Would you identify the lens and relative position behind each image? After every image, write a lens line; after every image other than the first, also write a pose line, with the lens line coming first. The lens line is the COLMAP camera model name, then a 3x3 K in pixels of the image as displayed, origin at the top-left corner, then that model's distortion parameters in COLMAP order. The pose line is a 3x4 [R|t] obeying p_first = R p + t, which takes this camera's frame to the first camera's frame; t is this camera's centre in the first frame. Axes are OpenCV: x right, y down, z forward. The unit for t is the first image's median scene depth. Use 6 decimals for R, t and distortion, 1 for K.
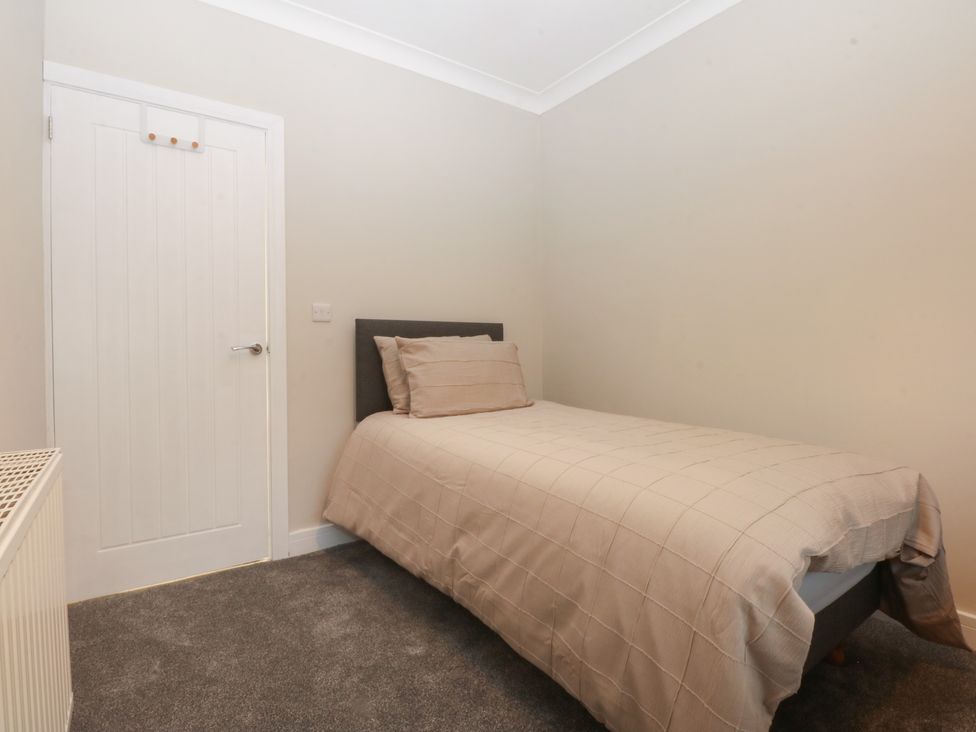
lens RADIAL K [[564.4, 0, 495.5], [0, 564.4, 354.5], [0, 0, 1]] dist [0.000483, -0.010220]
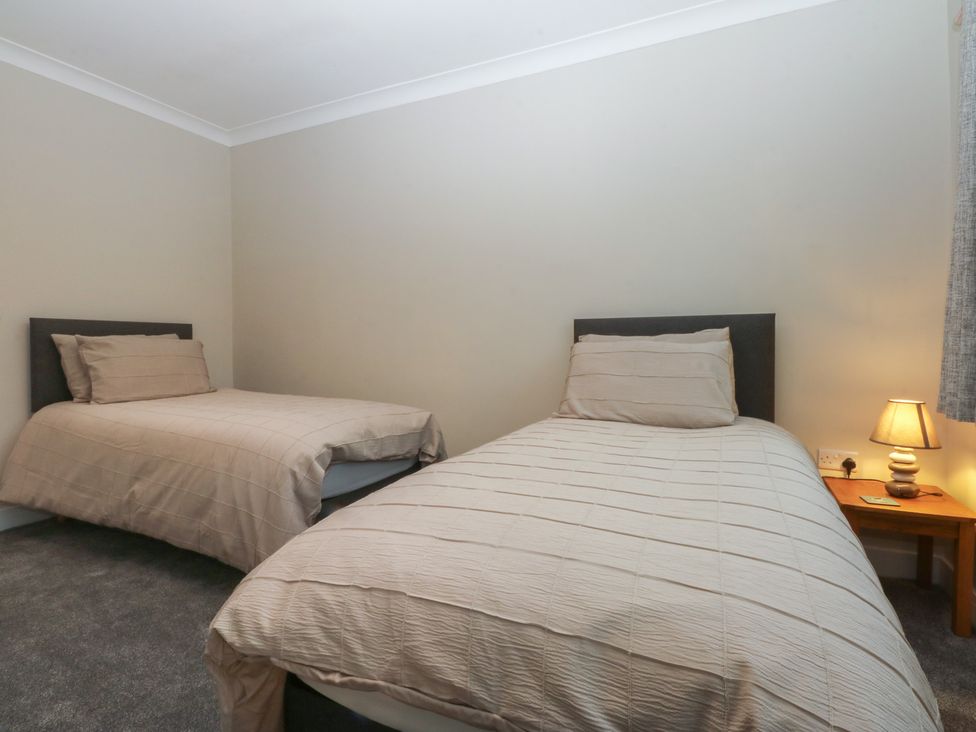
lens RADIAL K [[505.5, 0, 488.2], [0, 505.5, 354.7], [0, 0, 1]] dist [0.000533, -0.014066]
pose [[0.871712, -0.003502, 0.490006, 0.067119], [0.000894, 0.999984, 0.005558, 0.004296], [-0.490018, -0.004407, 0.871701, -0.377563]]
